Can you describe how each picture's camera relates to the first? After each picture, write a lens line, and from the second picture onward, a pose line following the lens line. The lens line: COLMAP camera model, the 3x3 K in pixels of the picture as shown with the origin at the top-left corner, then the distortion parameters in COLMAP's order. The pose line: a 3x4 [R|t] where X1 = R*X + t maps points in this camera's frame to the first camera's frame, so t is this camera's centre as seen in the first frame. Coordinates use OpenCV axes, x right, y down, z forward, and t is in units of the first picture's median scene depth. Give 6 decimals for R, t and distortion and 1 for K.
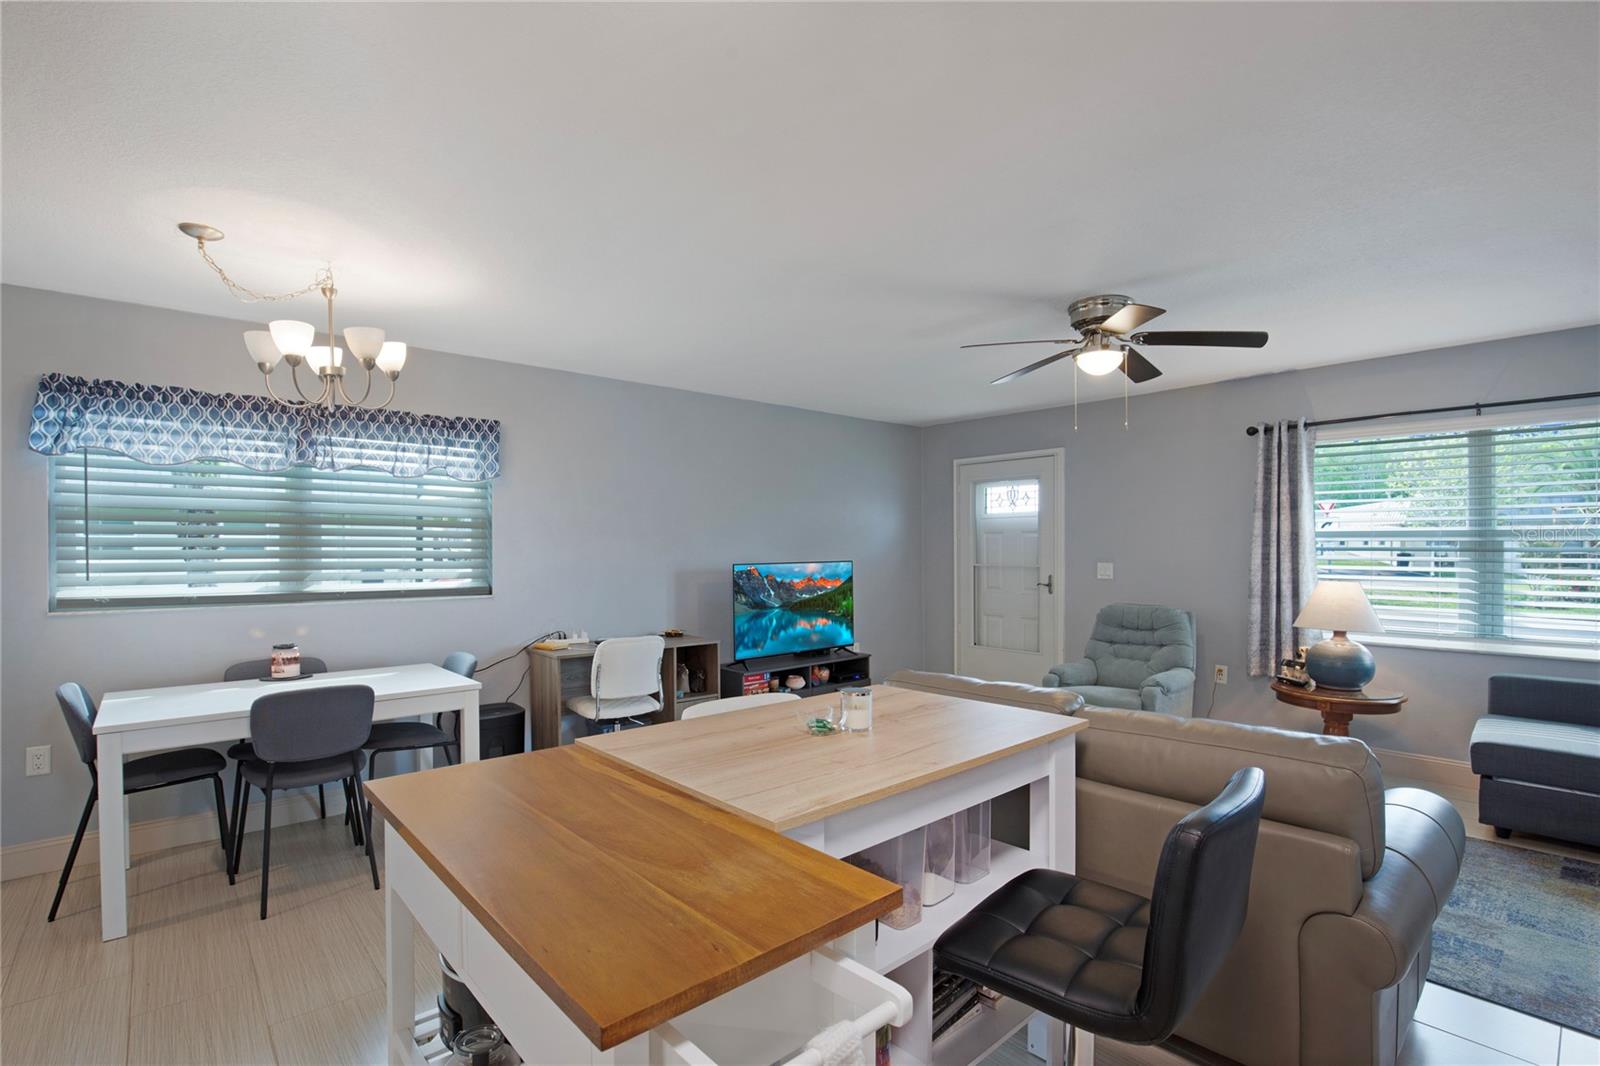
lens RADIAL K [[741.6, 0, 800.2], [0, 741.6, 542.8], [0, 0, 1]] dist [-0.028386, 0.001732]
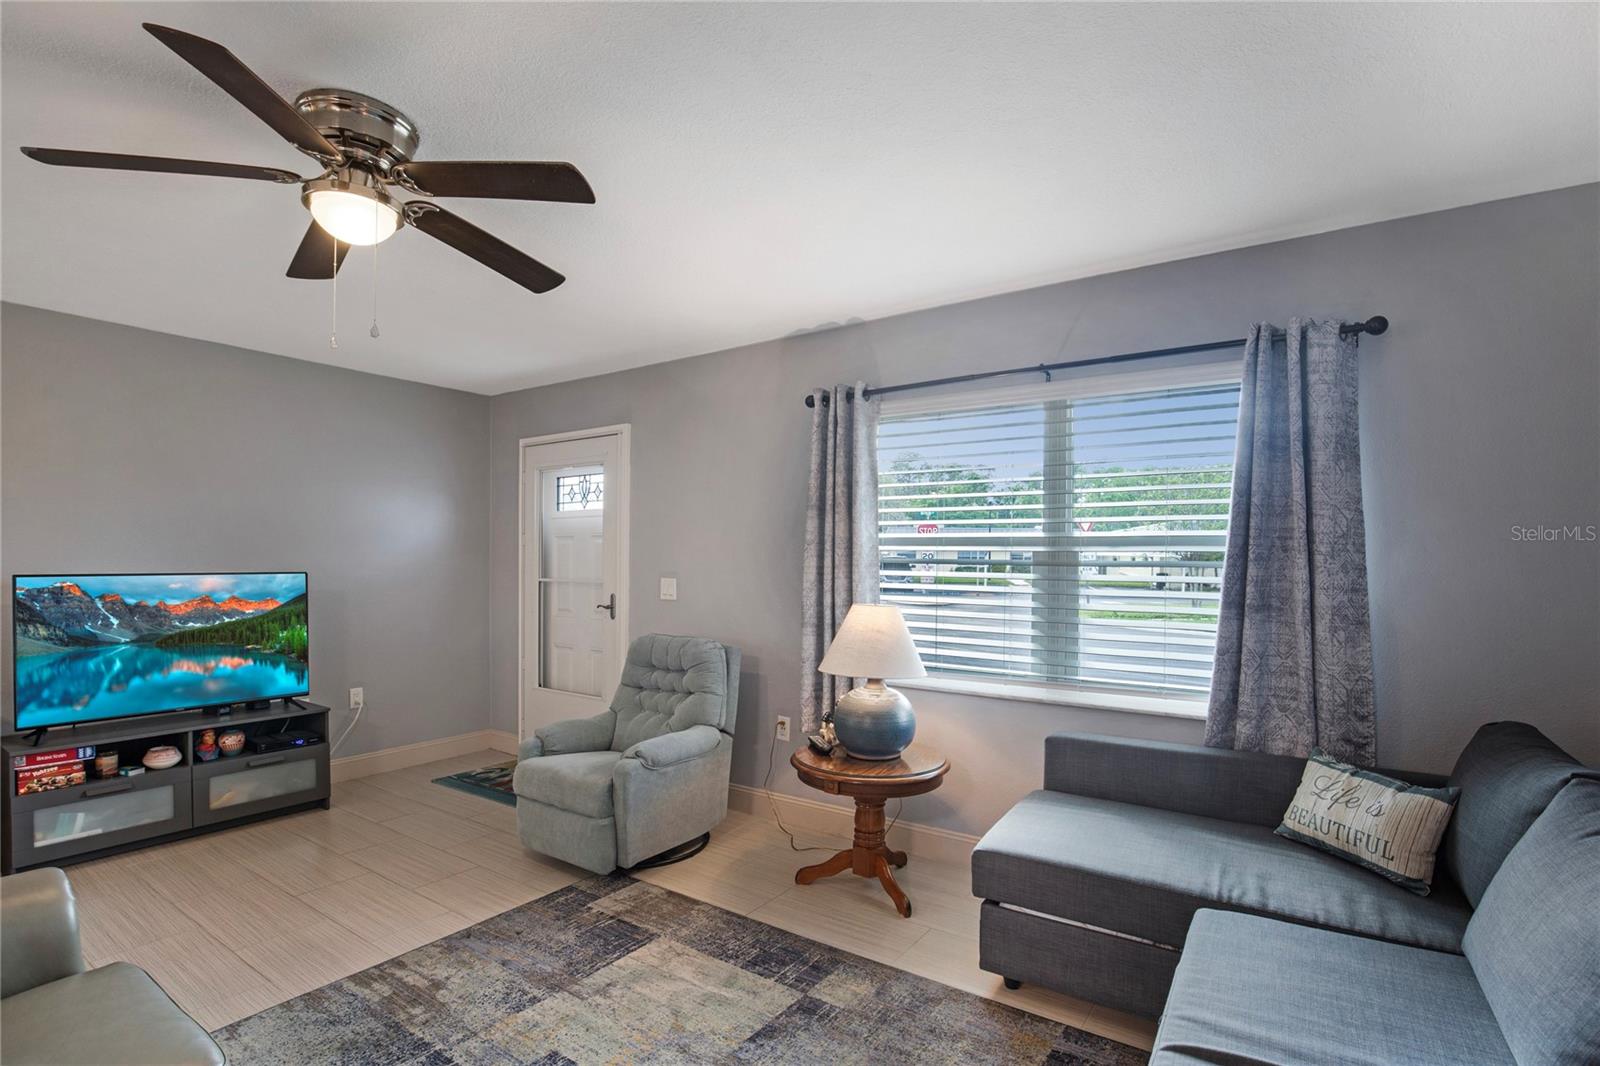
lens RADIAL K [[773.5, 0, 784.0], [0, 773.5, 550.2], [0, 0, 1]] dist [-0.055150, 0.000145]
pose [[0.978721, 0.010140, 0.204947, 0.417879], [-0.009131, 0.999941, -0.005871, 0.002677], [-0.204995, 0.003875, 0.978755, 0.235505]]
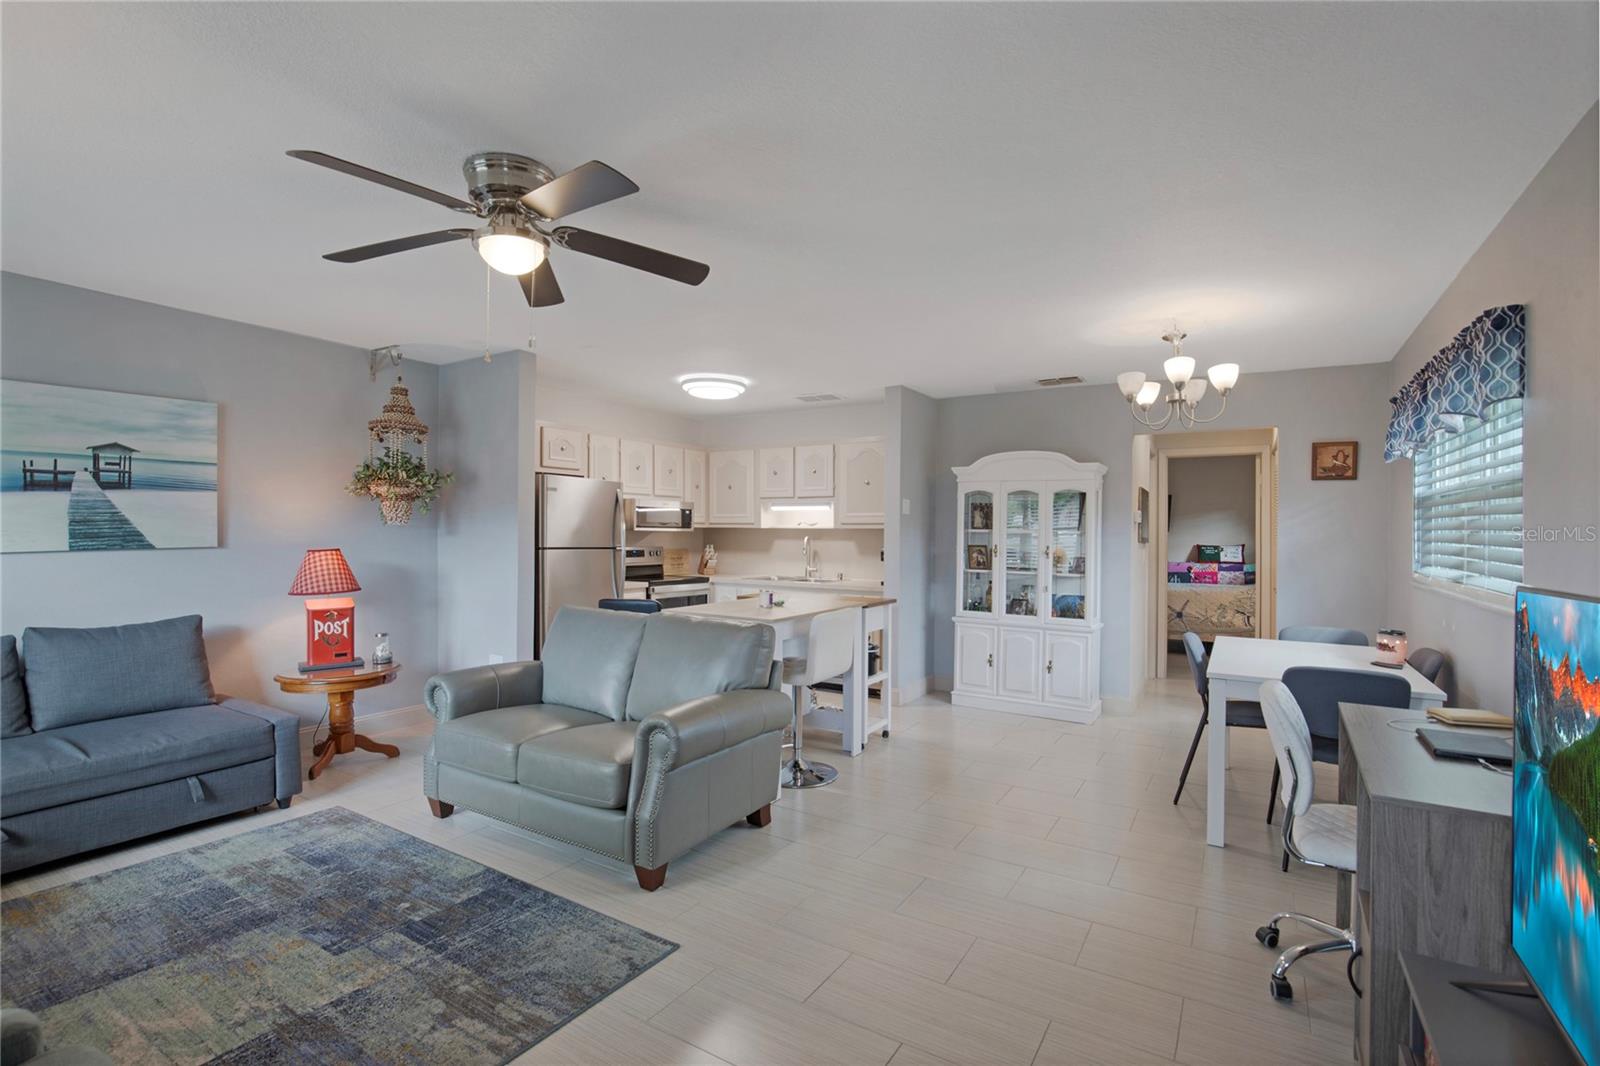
lens RADIAL K [[741.6, 0, 800.2], [0, 741.6, 542.8], [0, 0, 1]] dist [-0.028386, 0.001732]
pose [[-0.960878, -0.013042, -0.276666, 0.227486], [-0.015212, 0.999868, 0.005697, 0.004588], [0.276555, 0.009683, -0.960949, 1.195599]]
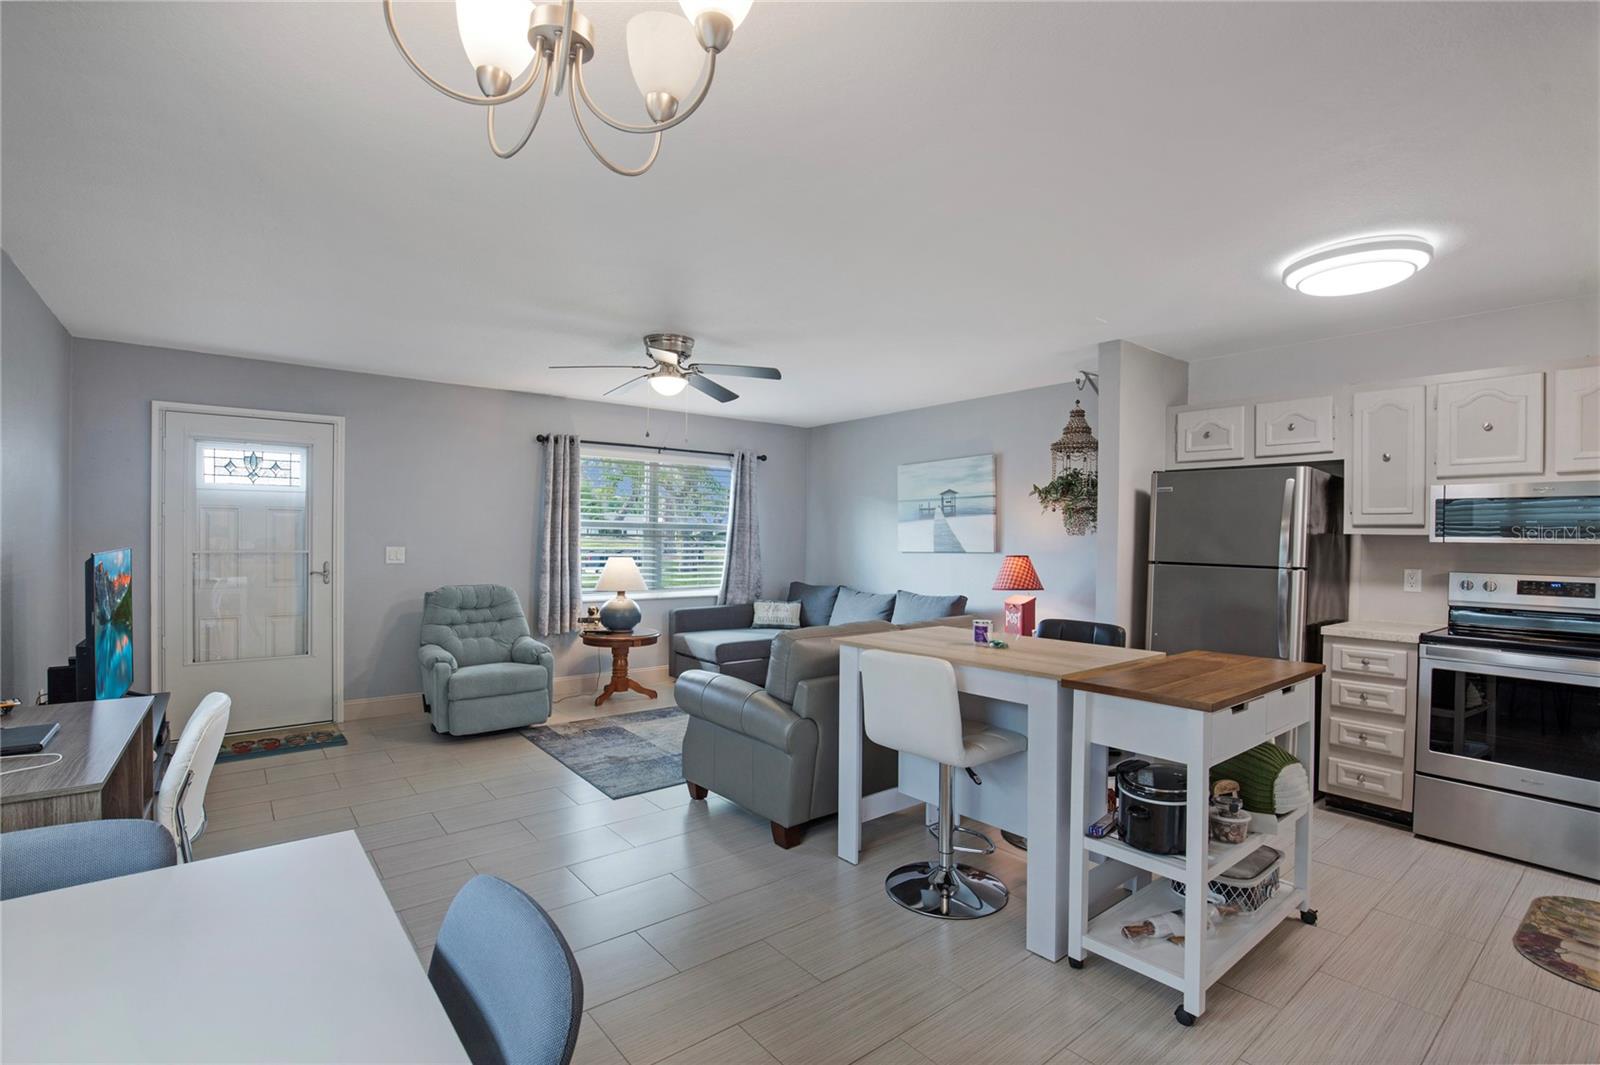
lens RADIAL K [[741.6, 0, 800.2], [0, 741.6, 542.3], [0, 0, 1]] dist [-0.028386, 0.001732]
pose [[0.064023, -0.008575, 0.997912, -0.581800], [-0.020897, 0.999732, 0.009932, 0.001067], [-0.997730, -0.021490, 0.063827, 0.468228]]
